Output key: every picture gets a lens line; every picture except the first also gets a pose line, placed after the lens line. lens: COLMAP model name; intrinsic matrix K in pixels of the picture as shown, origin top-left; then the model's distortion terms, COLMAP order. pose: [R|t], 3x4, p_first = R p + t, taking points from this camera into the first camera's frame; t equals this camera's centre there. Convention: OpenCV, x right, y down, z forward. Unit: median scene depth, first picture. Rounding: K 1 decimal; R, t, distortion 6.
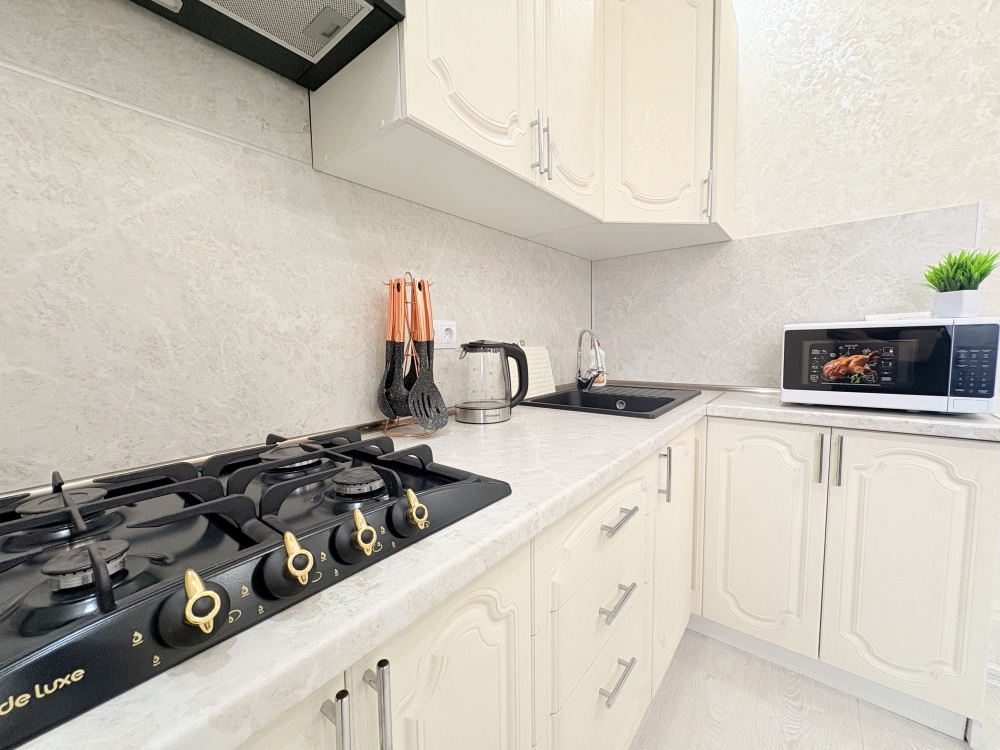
lens RADIAL K [[400.4, 0, 500.0], [0, 400.4, 375.0], [0, 0, 1]] dist [-0.001331, 0.000934]
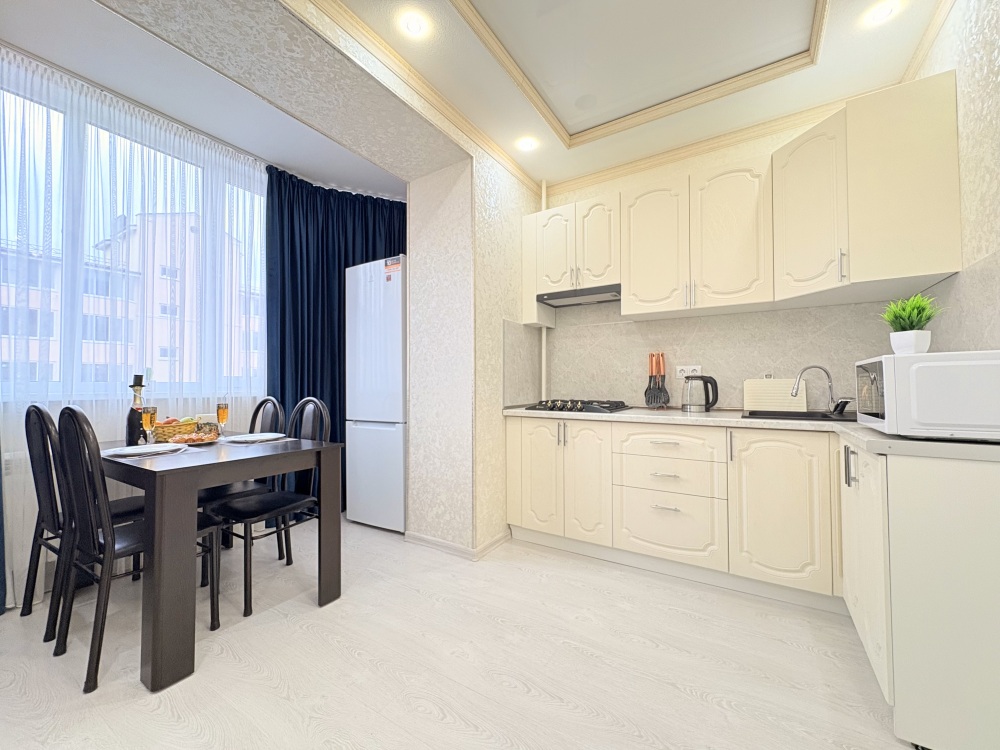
lens RADIAL K [[400.4, 0, 500.0], [0, 400.4, 375.0], [0, 0, 1]] dist [-0.001331, 0.000934]
pose [[0.106727, -0.000212, -0.994288, 2.135812], [-0.081087, 0.996667, -0.008916, 0.020030], [0.990976, 0.081575, 0.106354, -0.296077]]
